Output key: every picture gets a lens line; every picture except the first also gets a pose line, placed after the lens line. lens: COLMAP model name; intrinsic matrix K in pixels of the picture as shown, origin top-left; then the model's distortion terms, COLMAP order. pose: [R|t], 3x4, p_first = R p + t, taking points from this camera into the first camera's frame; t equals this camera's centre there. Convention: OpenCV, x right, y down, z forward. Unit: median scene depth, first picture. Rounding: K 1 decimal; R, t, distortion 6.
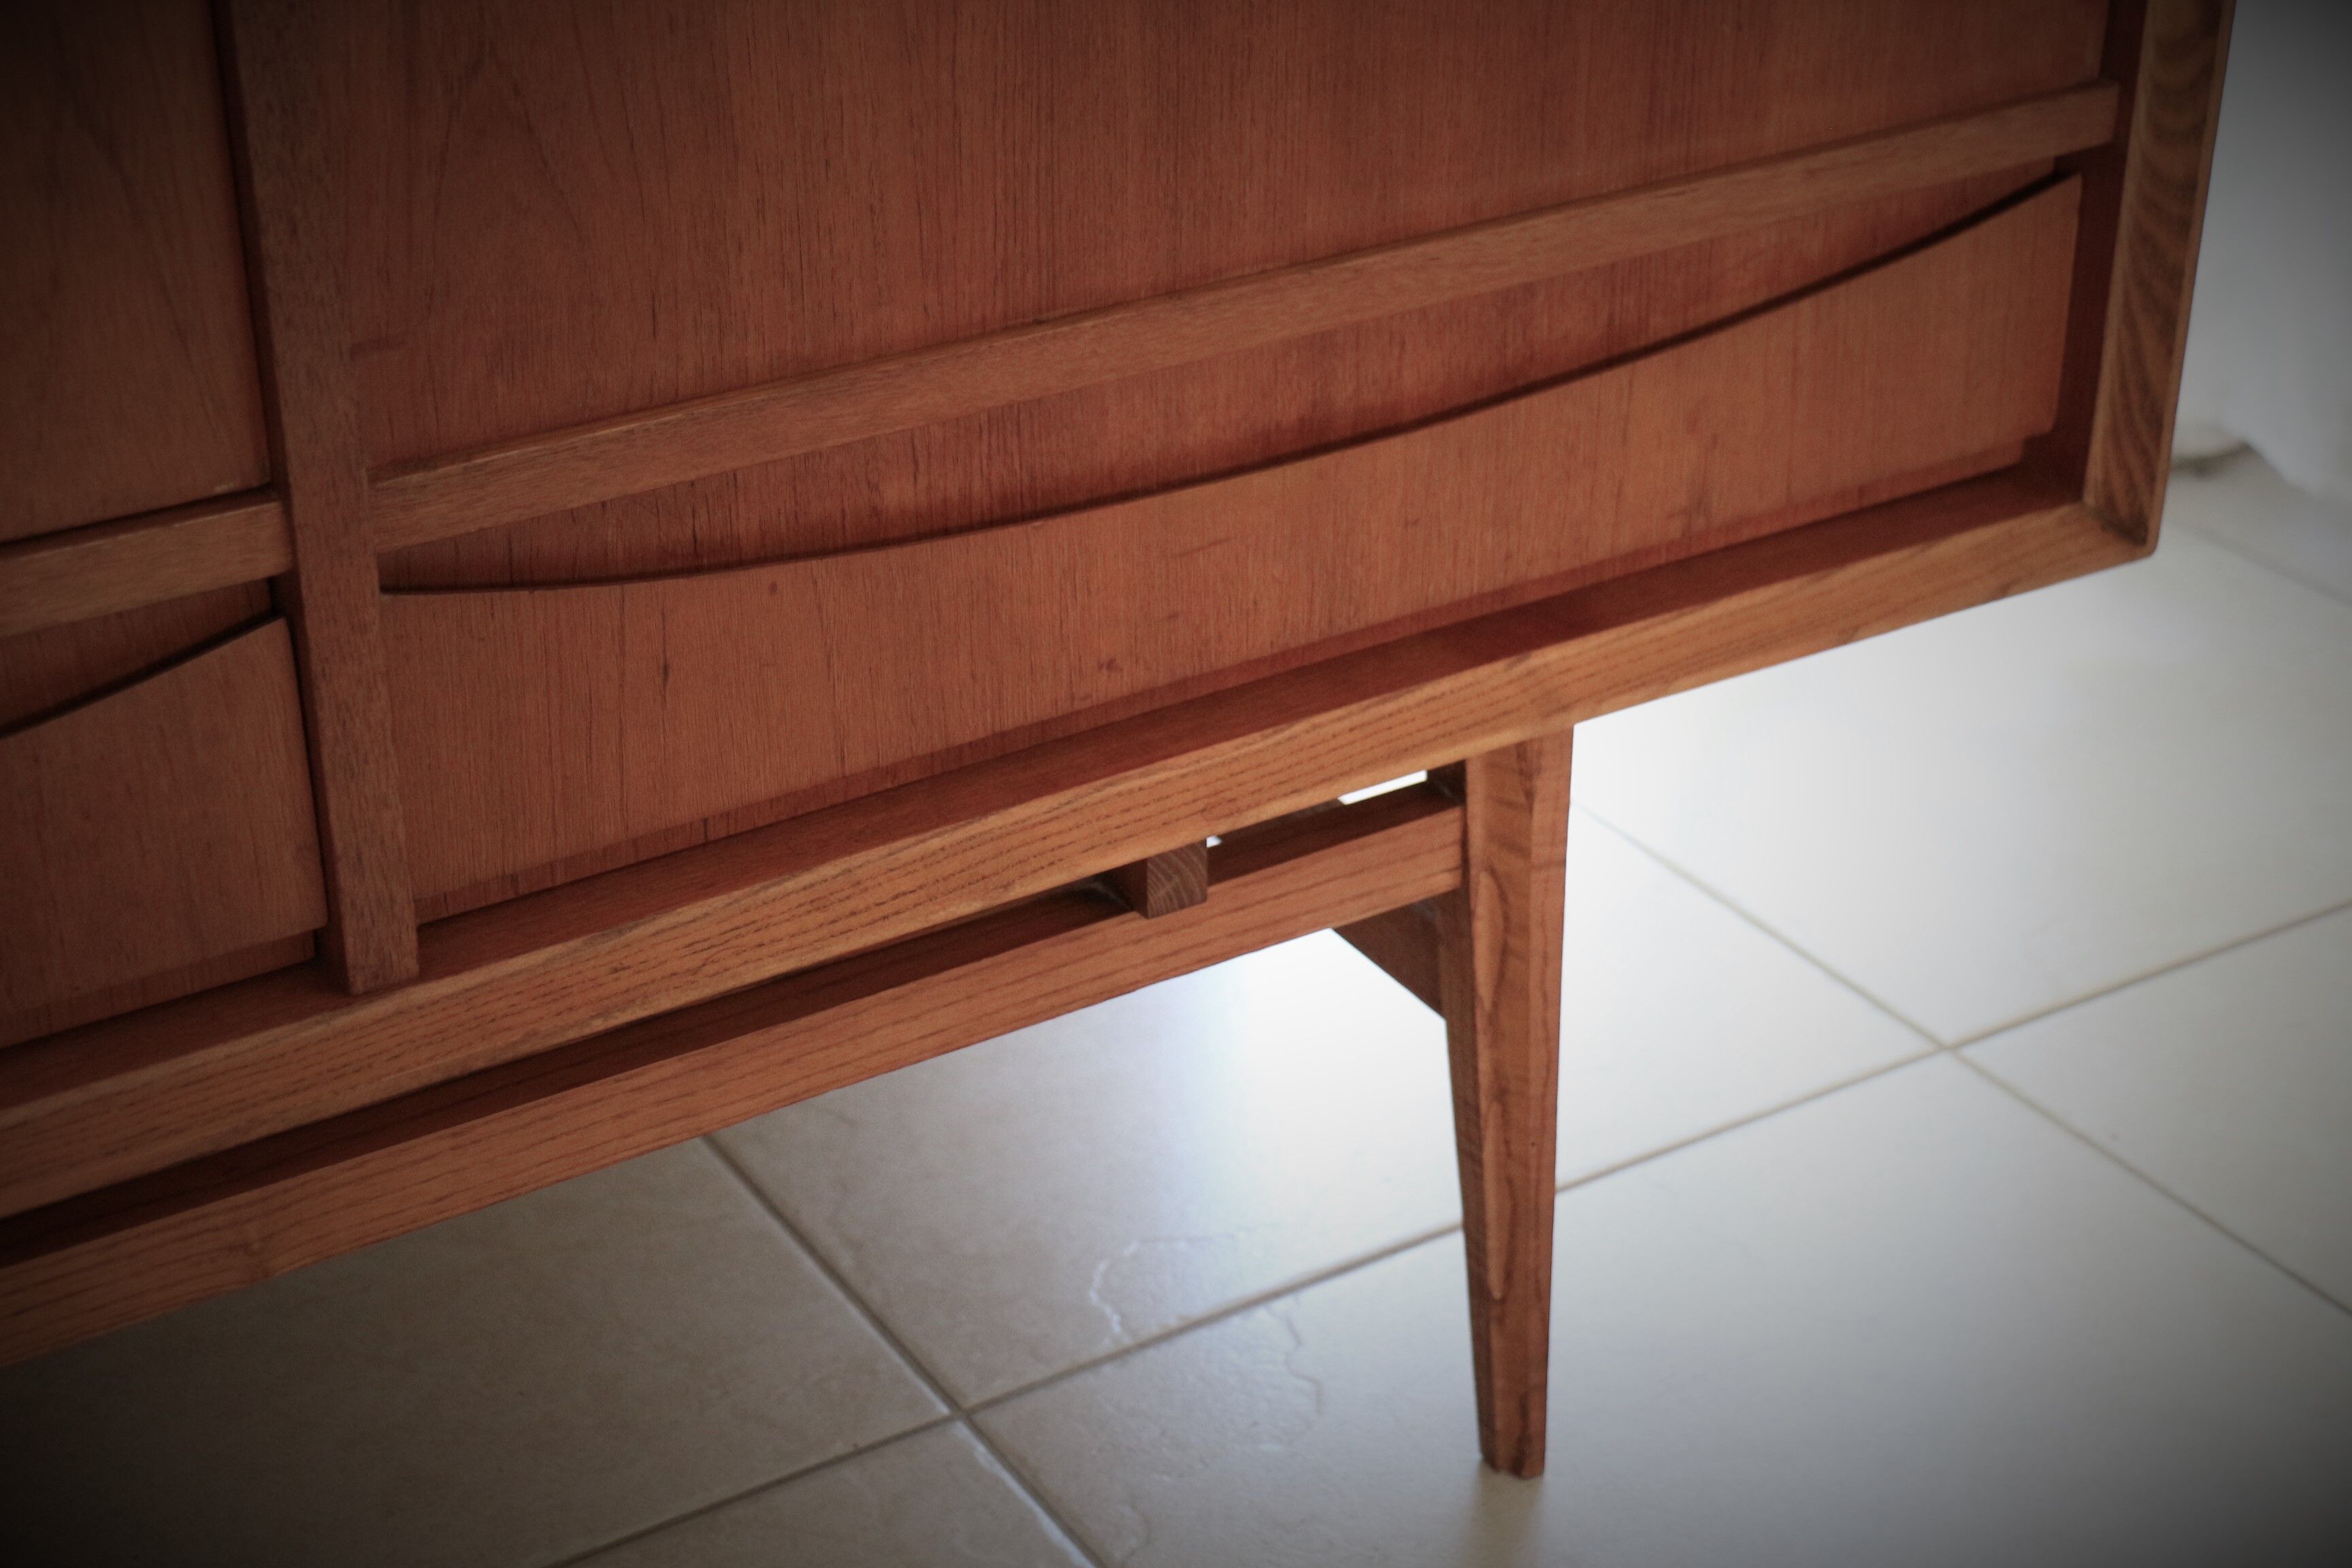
lens RADIAL K [[3793.1, 0, 1173.9], [0, 3793.1, 771.9], [0, 0, 1]] dist [0.103428, 0.000000]
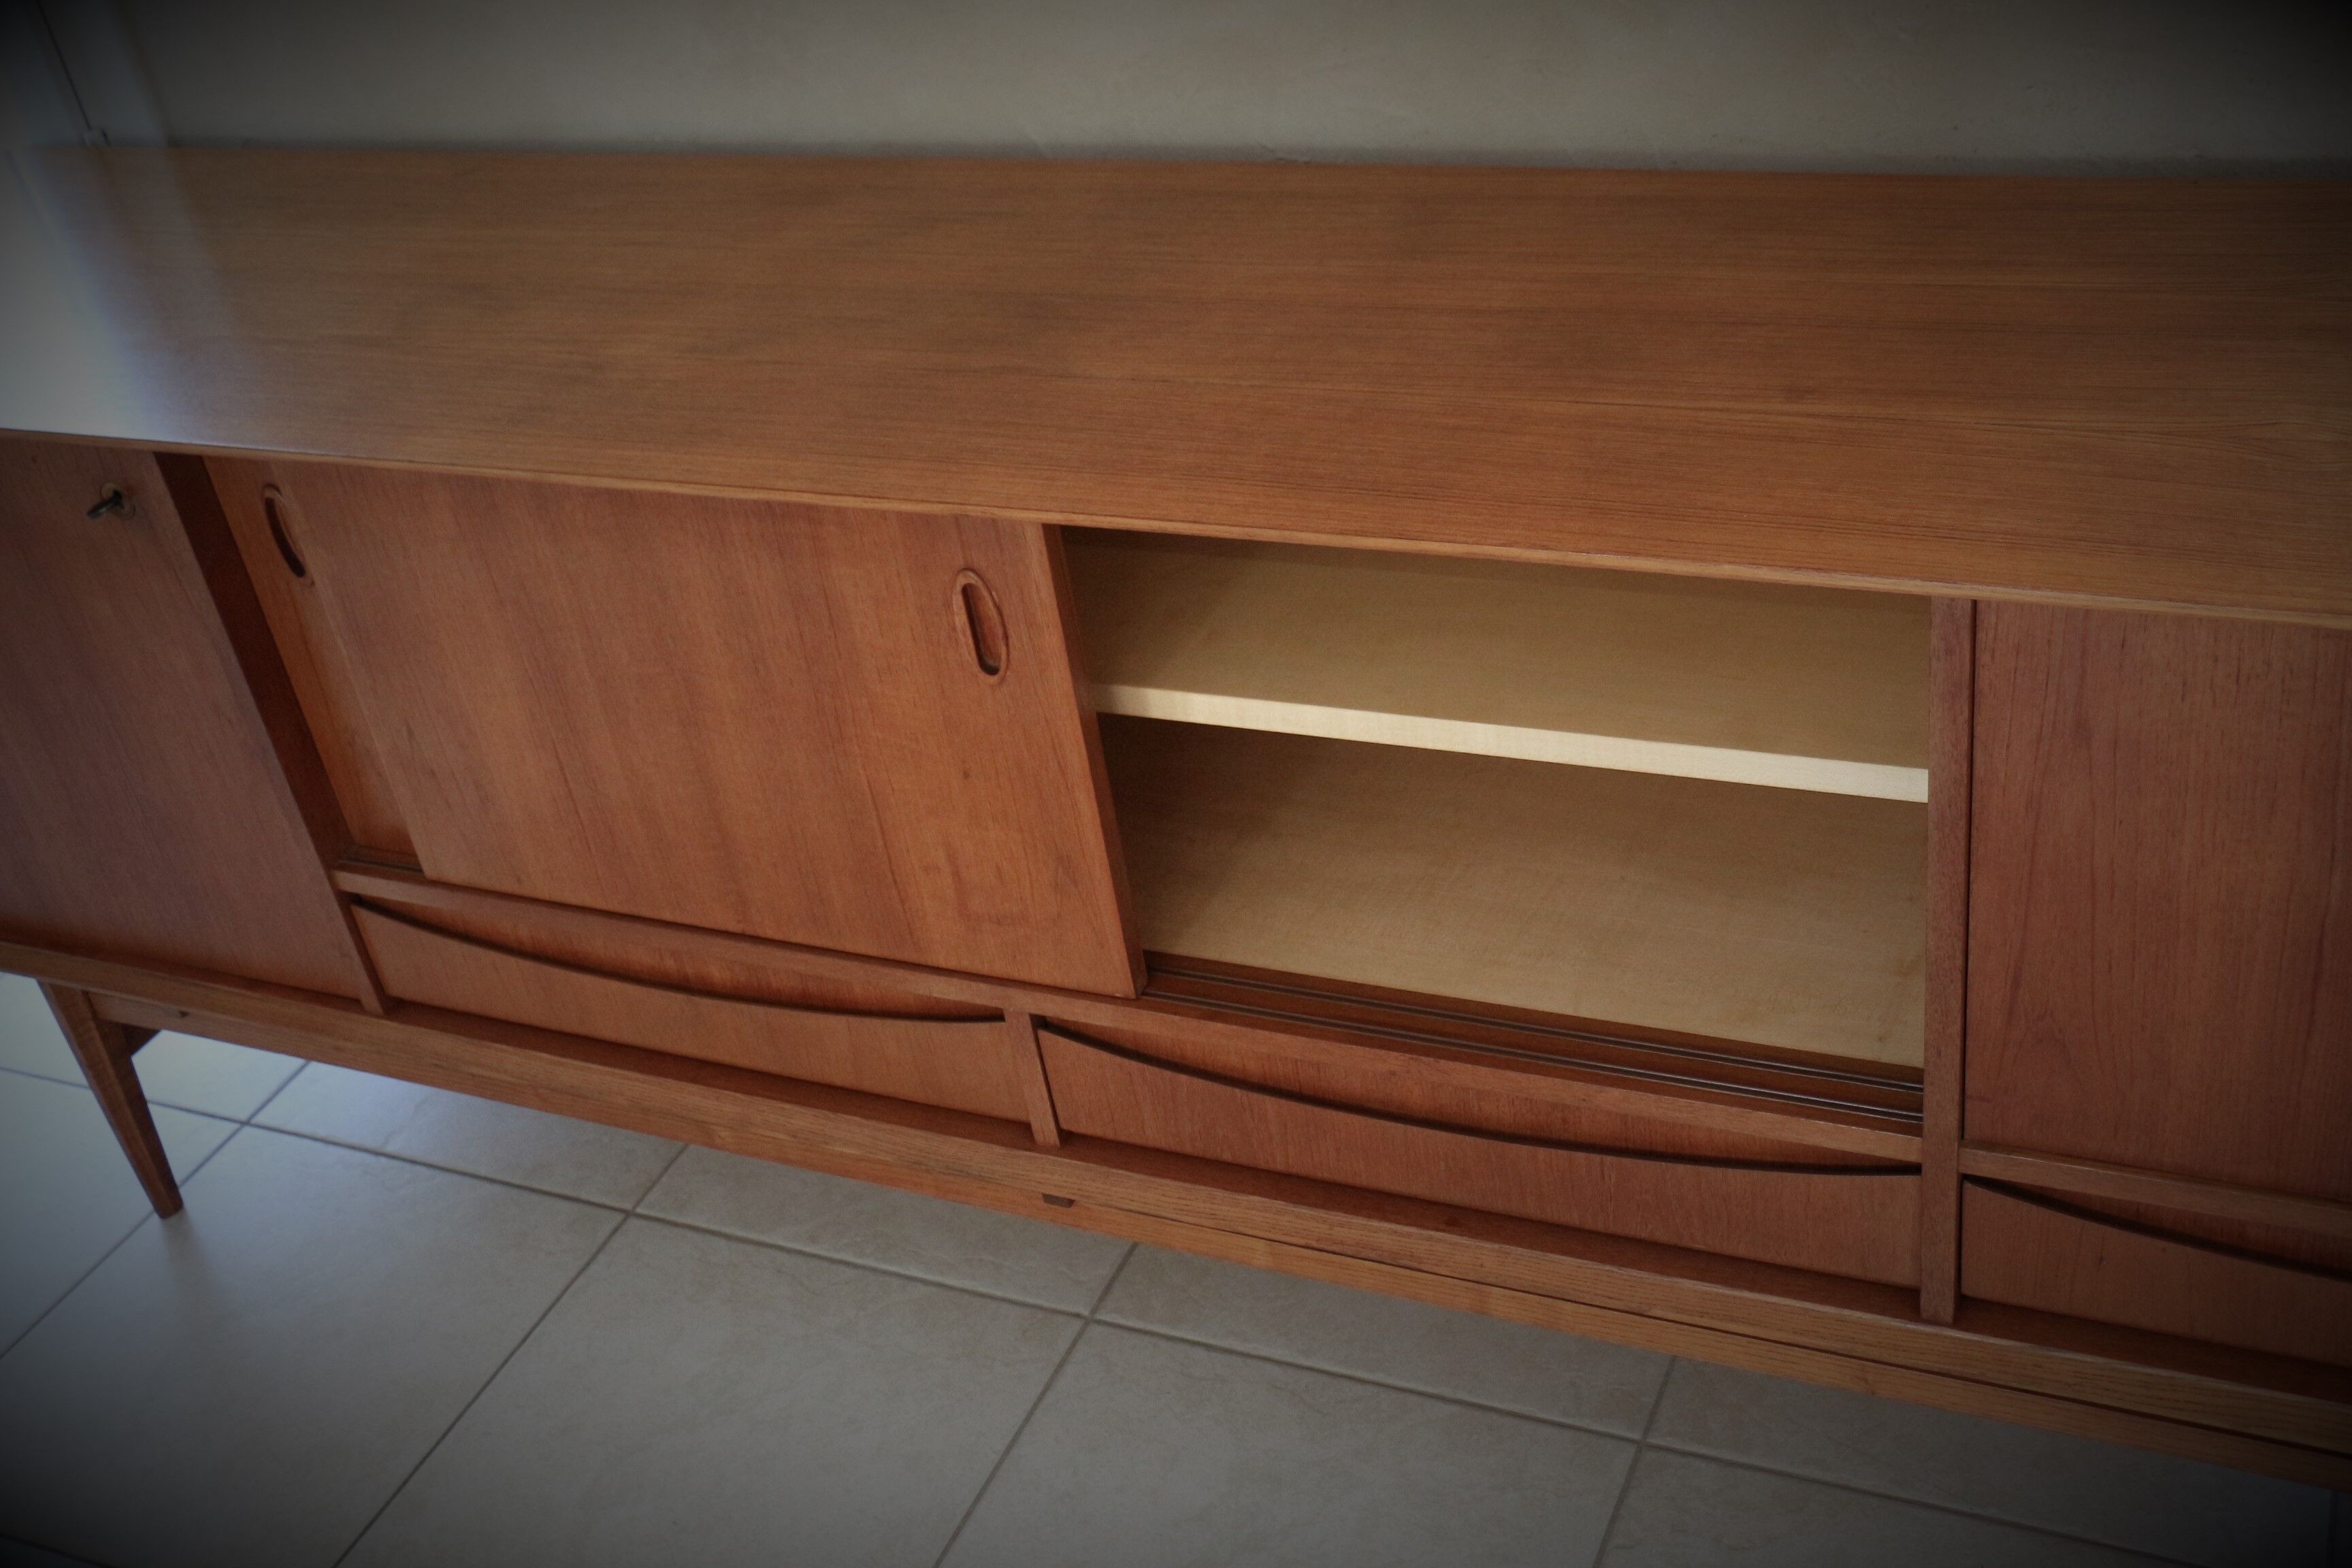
lens RADIAL K [[2554.3, 0, 1175.1], [0, 2554.3, 793.5], [0, 0, 1]] dist [-0.021843, 0.000000]
pose [[0.552961, 0.389498, -0.736563, 0.452120], [-0.250568, 0.920825, 0.298827, -0.482128], [0.794638, 0.019319, 0.606776, -0.242358]]
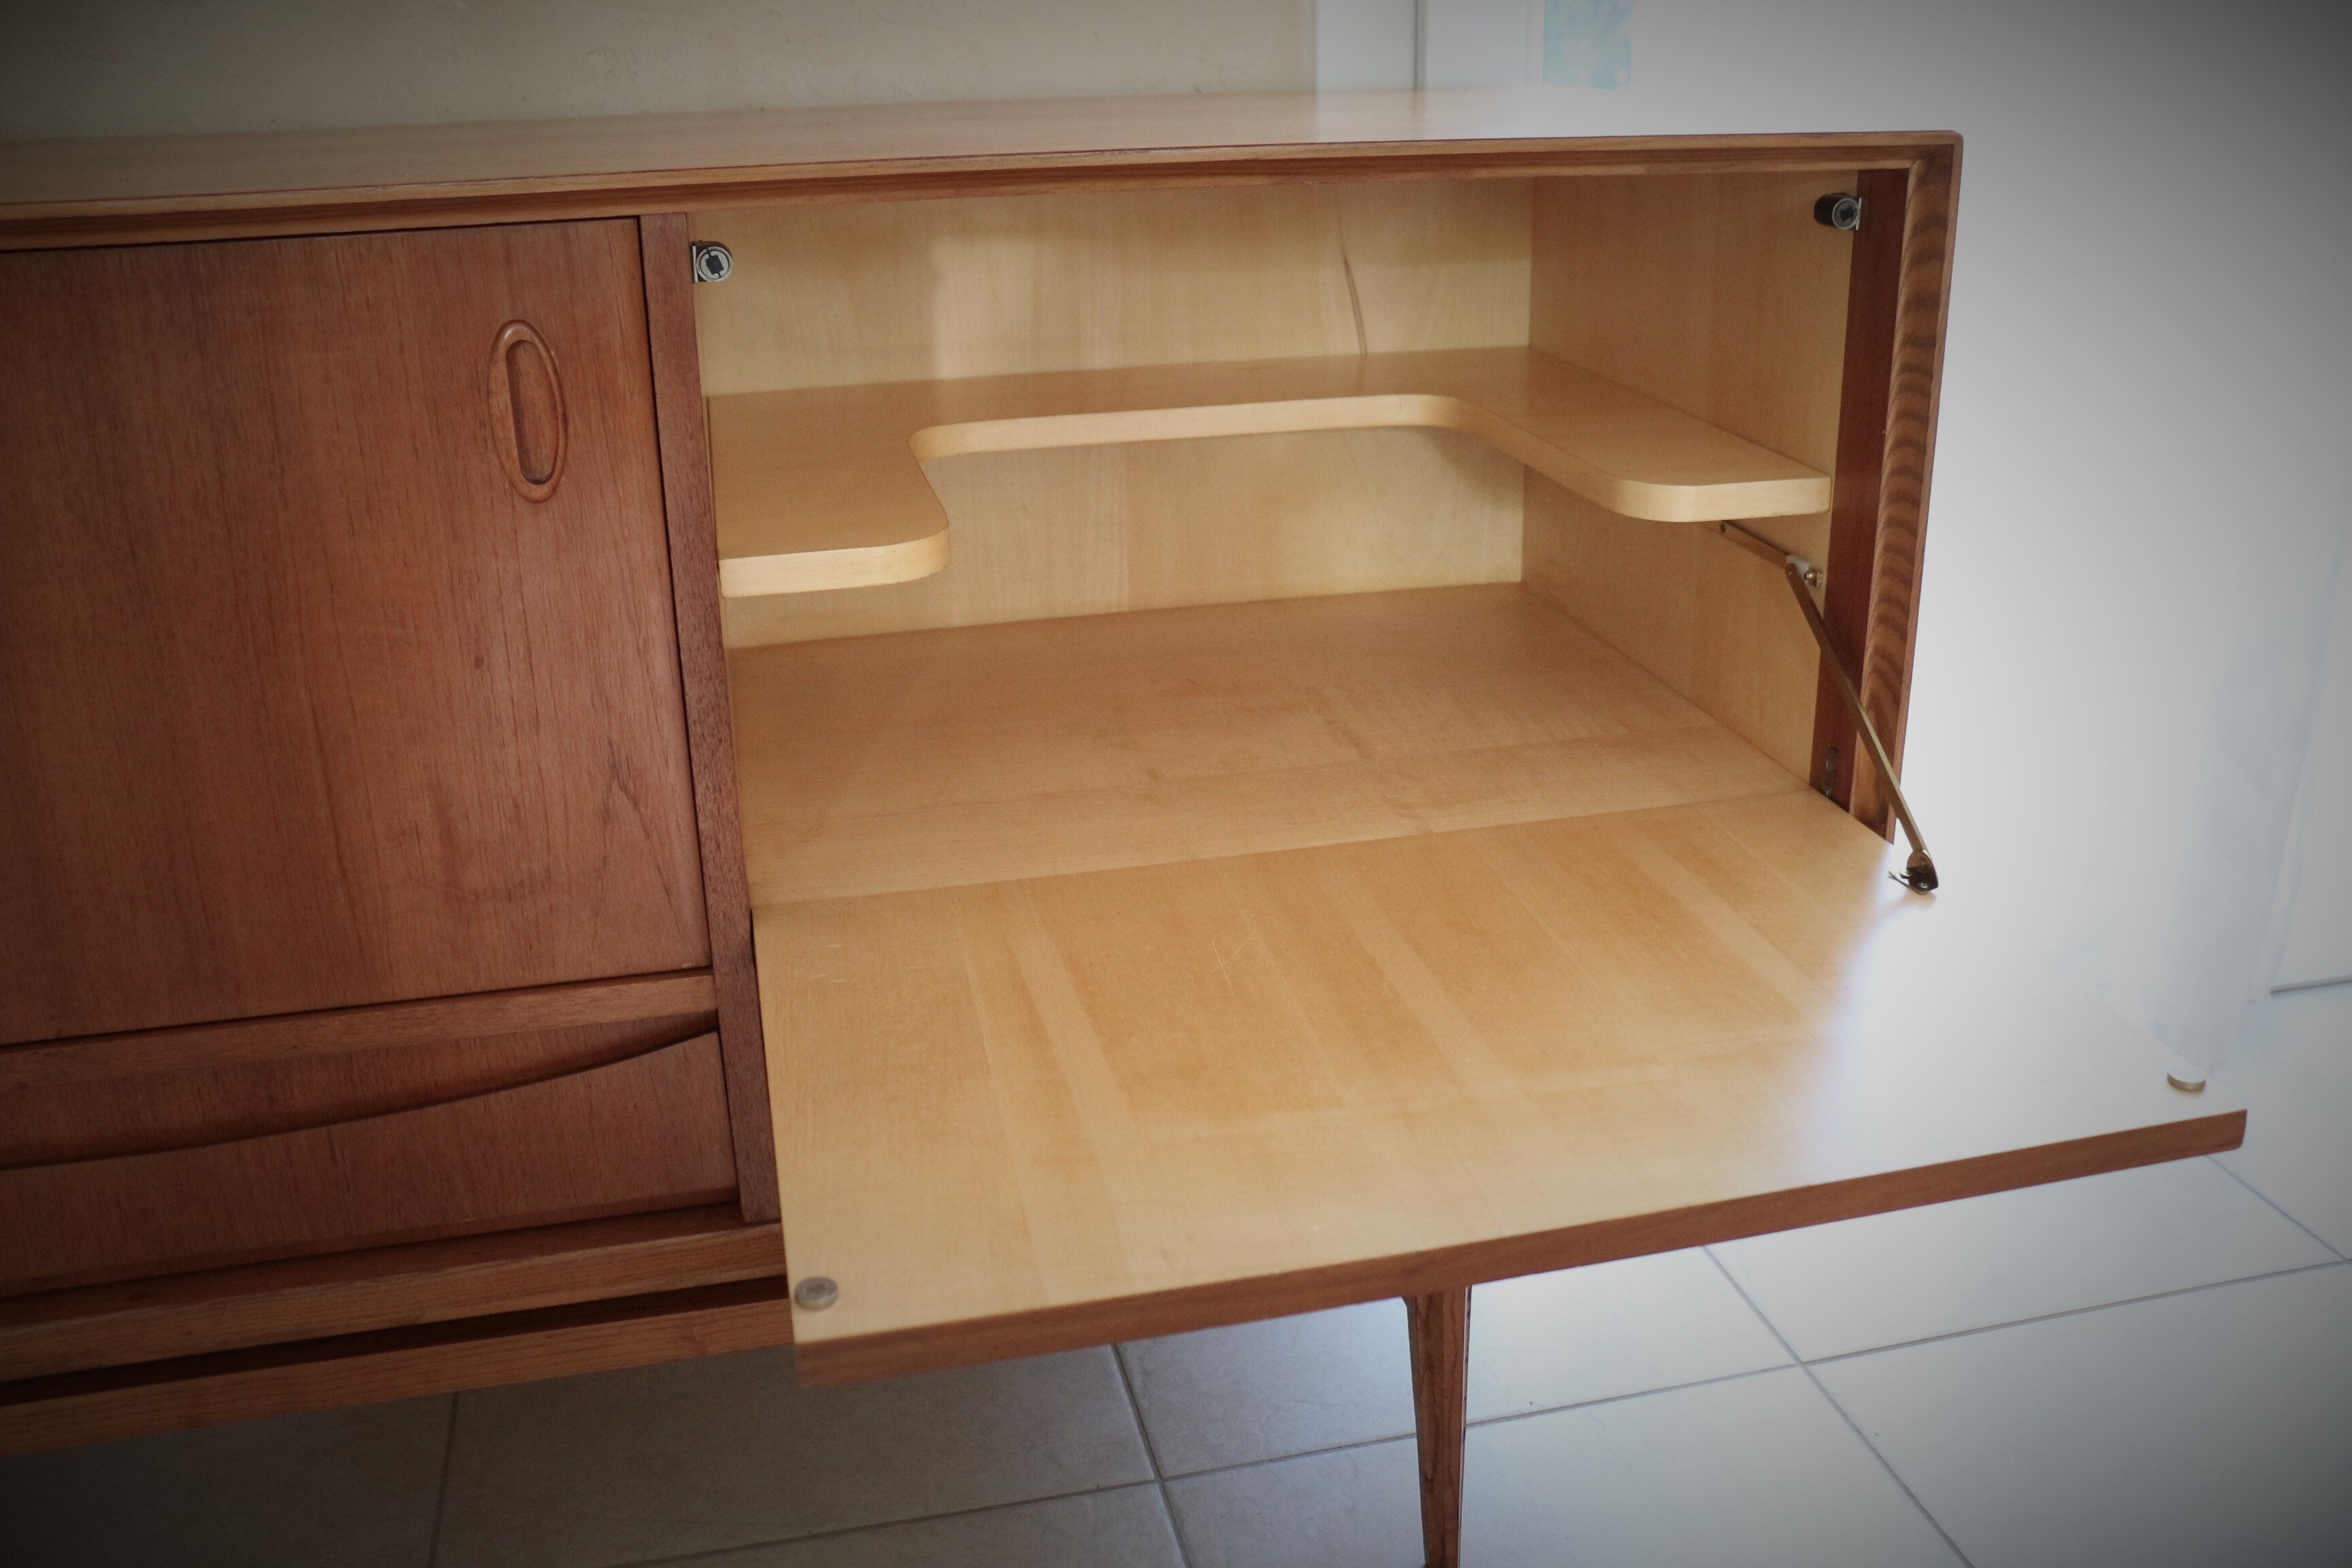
lens RADIAL K [[2027.4, 0, 1170.8], [0, 2027.4, 754.5], [0, 0, 1]] dist [-0.106939, 0.029444]
pose [[0.946386, 0.093956, -0.309074, 0.241644], [-0.134011, 0.984745, -0.110988, -0.078244], [0.293931, 0.146457, 0.944540, 0.044881]]
